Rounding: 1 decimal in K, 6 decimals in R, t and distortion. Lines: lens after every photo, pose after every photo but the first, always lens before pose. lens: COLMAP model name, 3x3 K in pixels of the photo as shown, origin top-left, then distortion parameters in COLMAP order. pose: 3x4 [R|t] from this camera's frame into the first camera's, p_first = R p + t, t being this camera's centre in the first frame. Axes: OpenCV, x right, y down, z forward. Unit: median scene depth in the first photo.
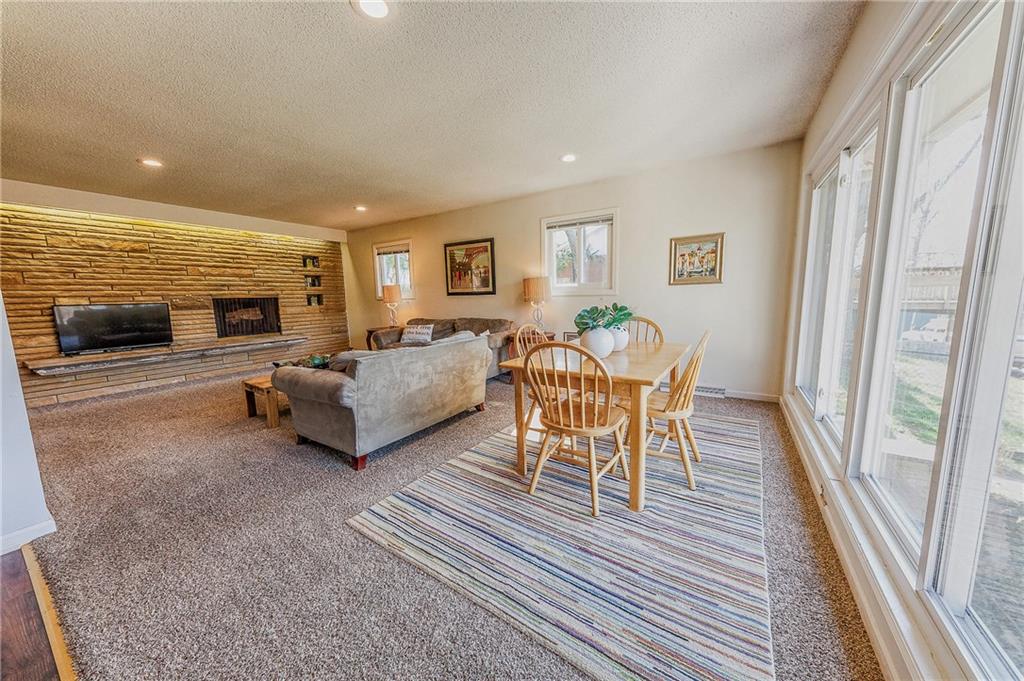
lens RADIAL K [[354.8, 0, 513.4], [0, 354.8, 339.5], [0, 0, 1]] dist [0.009707, 0.000000]
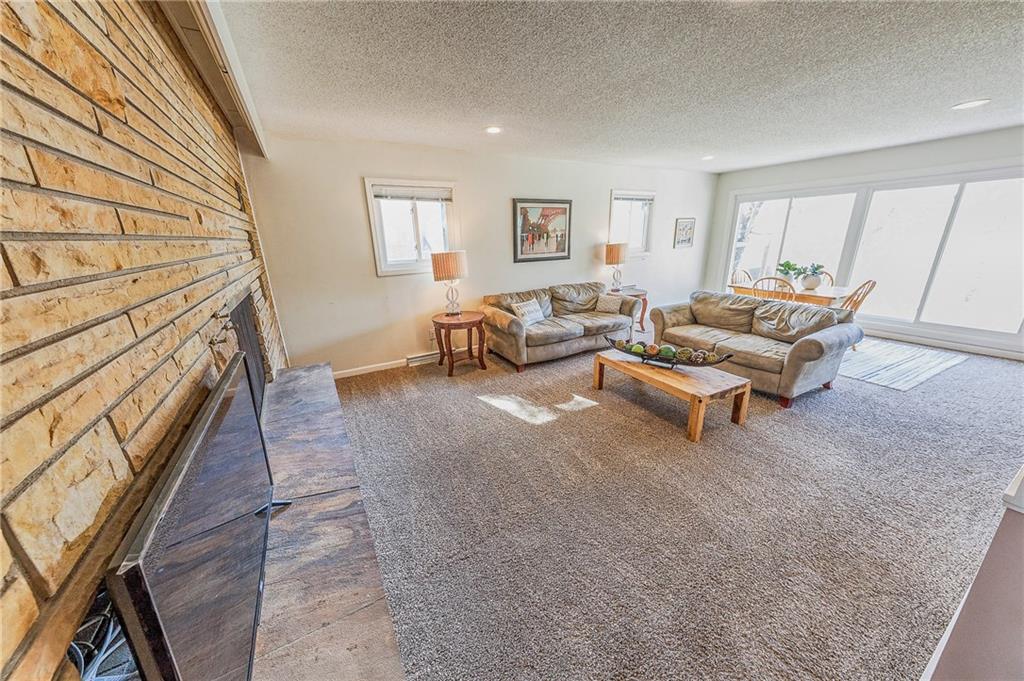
lens RADIAL K [[354.8, 0, 511.7], [0, 354.8, 341.4], [0, 0, 1]] dist [0.009707, 0.000000]
pose [[0.471897, -0.236948, 0.849217, -1.006356], [0.127521, 0.971424, 0.200185, -0.119961], [-0.872383, 0.013826, 0.488628, 0.641701]]
